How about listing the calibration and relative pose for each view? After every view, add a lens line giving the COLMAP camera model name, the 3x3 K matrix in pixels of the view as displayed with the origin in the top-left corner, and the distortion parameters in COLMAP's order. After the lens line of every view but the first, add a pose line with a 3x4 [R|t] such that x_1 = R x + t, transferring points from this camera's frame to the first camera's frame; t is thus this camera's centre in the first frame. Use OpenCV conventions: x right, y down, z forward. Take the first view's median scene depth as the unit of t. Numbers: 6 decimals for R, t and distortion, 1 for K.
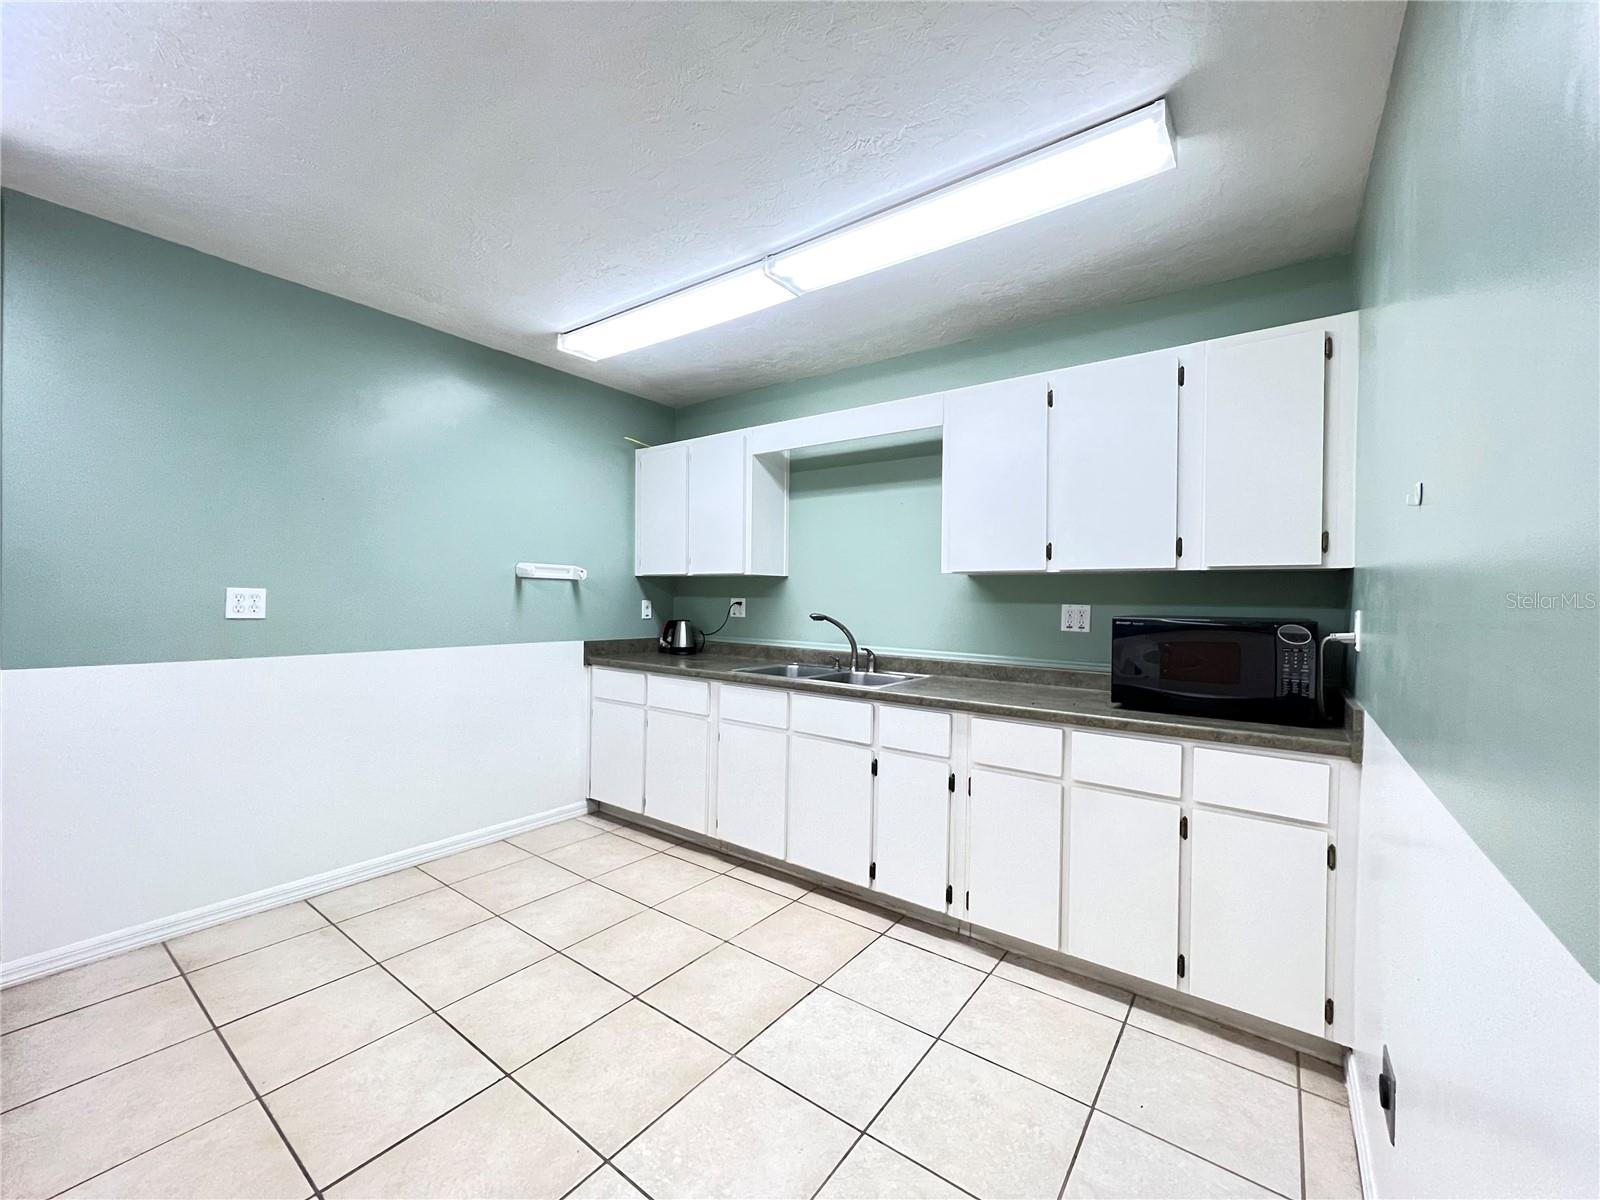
lens RADIAL K [[637.0, 0, 793.2], [0, 637.0, 598.2], [0, 0, 1]] dist [-0.000519, 0.000486]
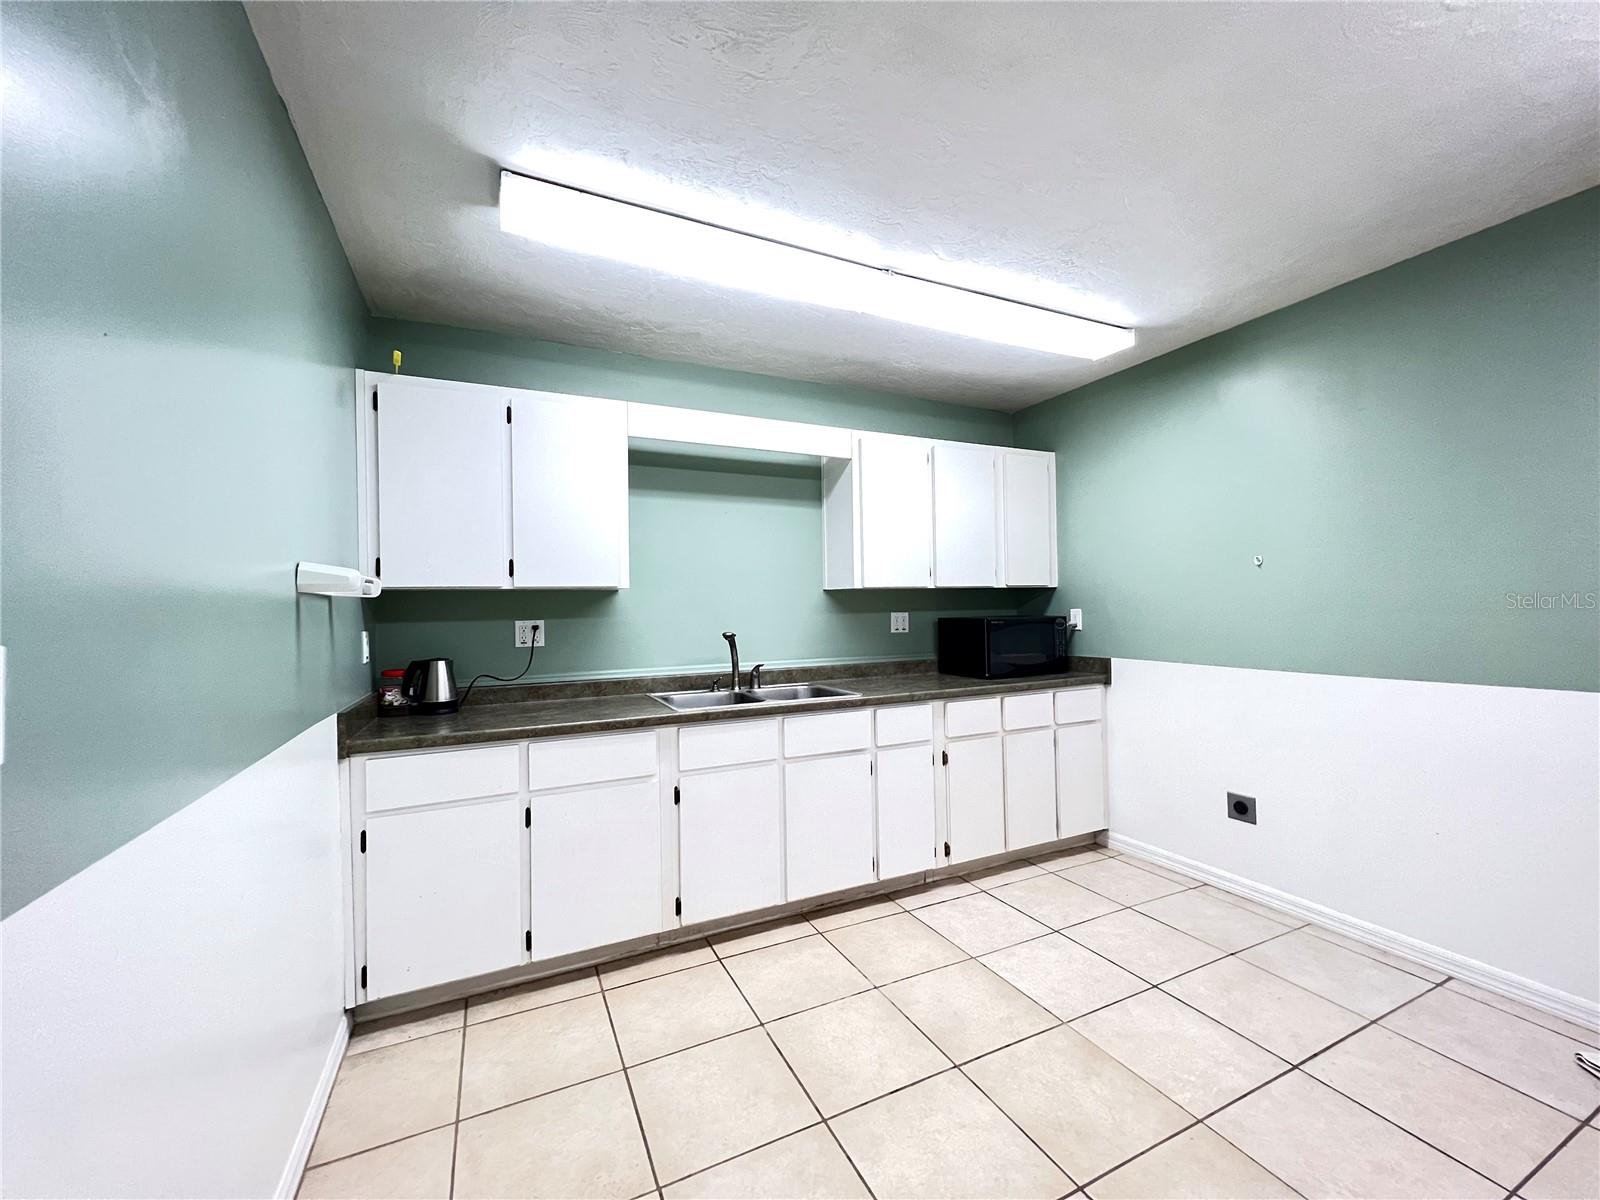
lens RADIAL K [[636.7, 0, 795.1], [0, 636.7, 603.0], [0, 0, 1]] dist [-0.001205, 0.000434]
pose [[0.471712, -0.016210, 0.881604, -0.757303], [0.027422, 0.999617, 0.003708, -0.018763], [-0.881326, 0.022426, 0.471976, 0.516615]]
